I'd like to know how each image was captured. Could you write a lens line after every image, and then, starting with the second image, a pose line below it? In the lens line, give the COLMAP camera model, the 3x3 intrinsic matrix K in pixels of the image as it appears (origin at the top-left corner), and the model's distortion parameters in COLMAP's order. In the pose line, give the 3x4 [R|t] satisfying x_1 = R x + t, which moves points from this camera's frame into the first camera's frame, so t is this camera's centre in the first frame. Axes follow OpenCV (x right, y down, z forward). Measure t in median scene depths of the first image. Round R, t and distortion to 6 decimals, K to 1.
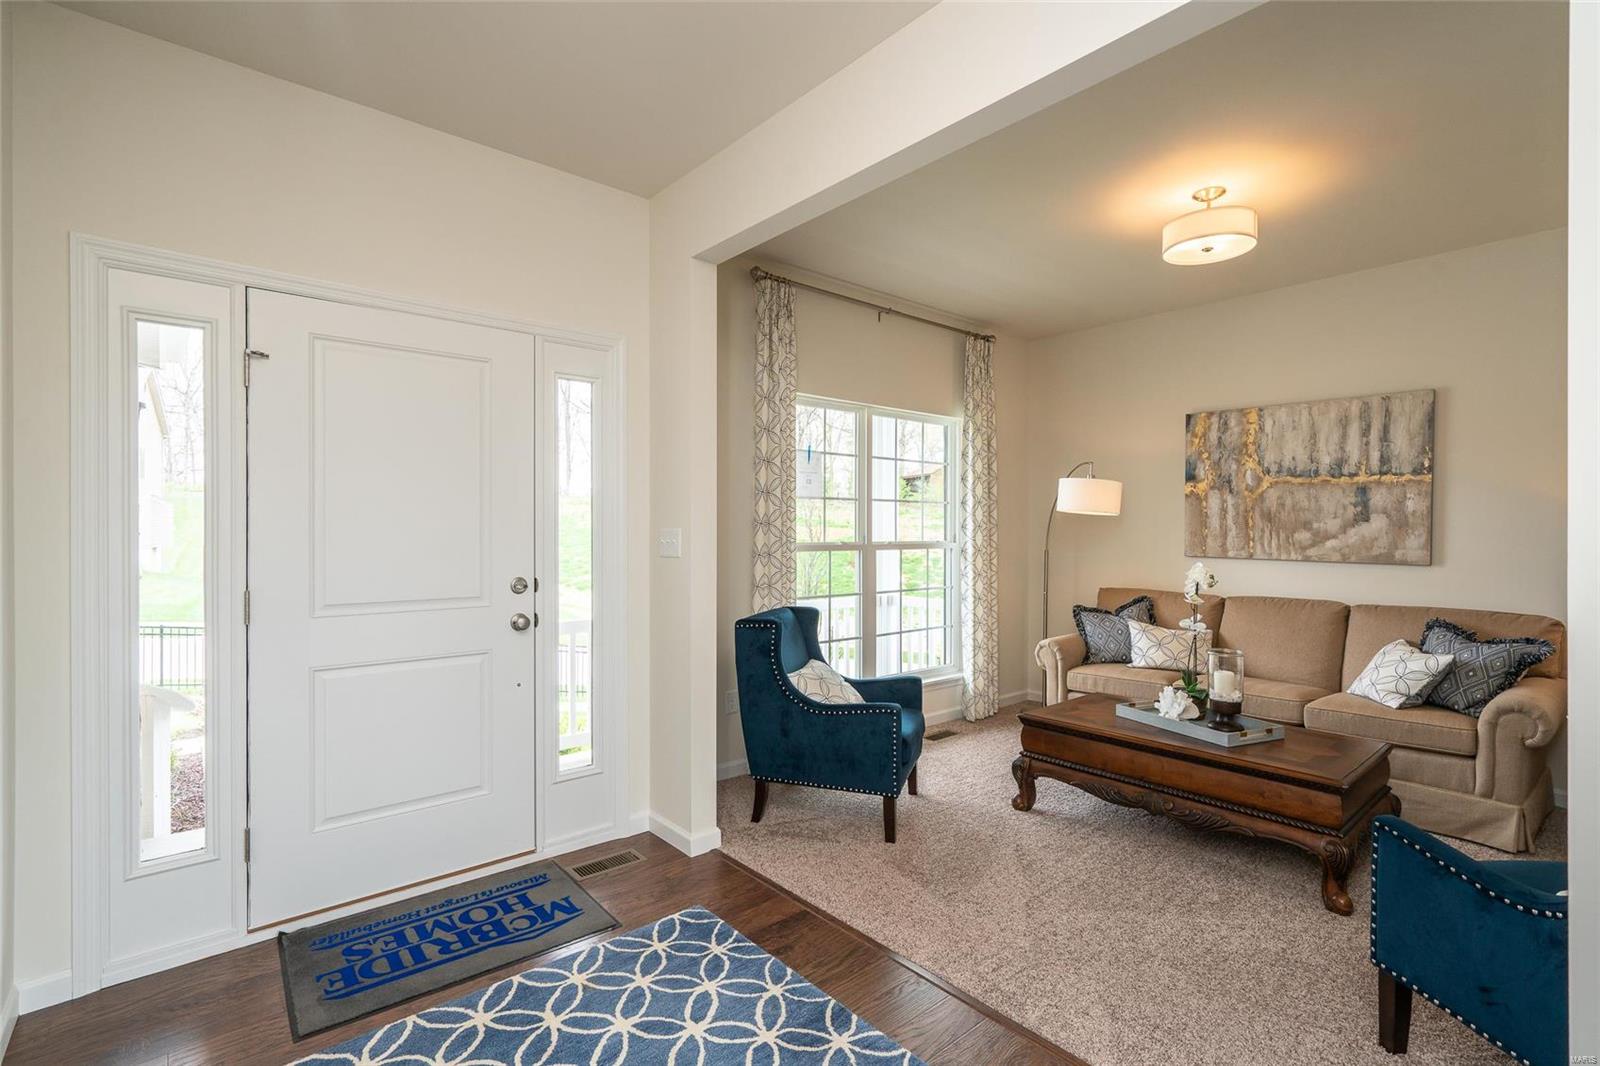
lens RADIAL K [[715.8, 0, 796.2], [0, 715.8, 535.6], [0, 0, 1]] dist [-0.005705, 0.001546]
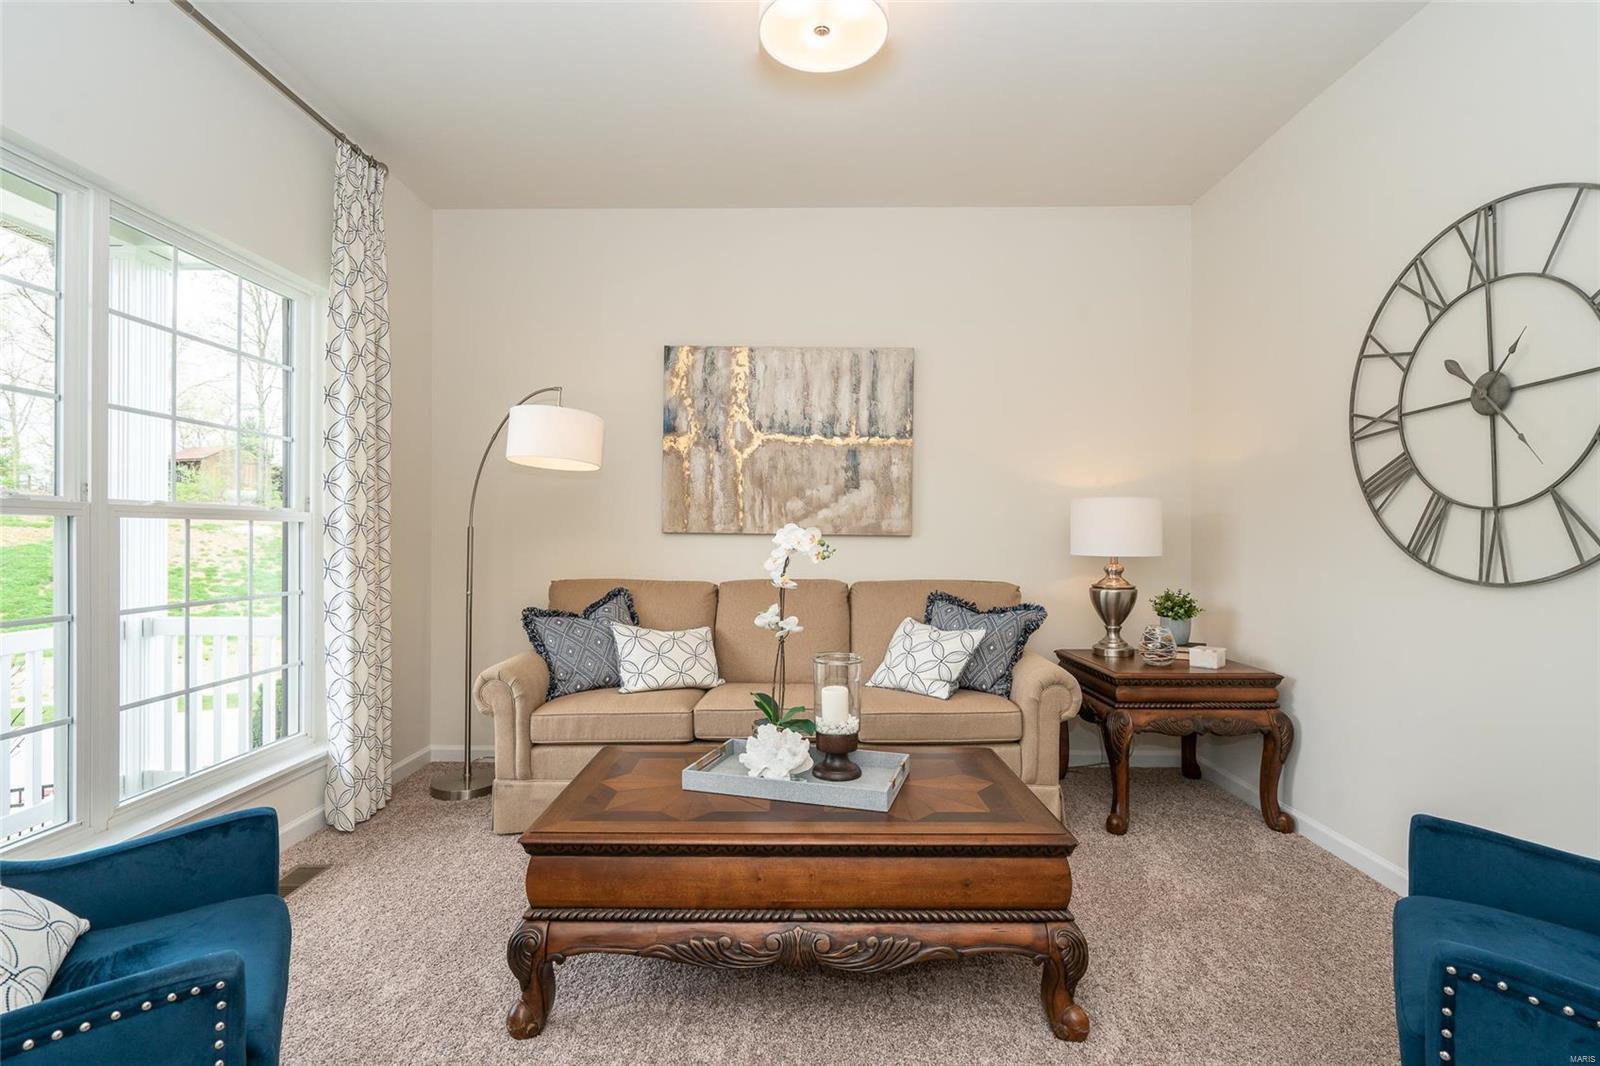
lens RADIAL K [[755.9, 0, 796.4], [0, 755.9, 531.3], [0, 0, 1]] dist [-0.005856, 0.003995]
pose [[0.659003, 0.002605, 0.752136, 0.037742], [0.003408, 0.999973, -0.006449, 0.035788], [-0.752132, 0.006813, 0.658977, 0.396412]]
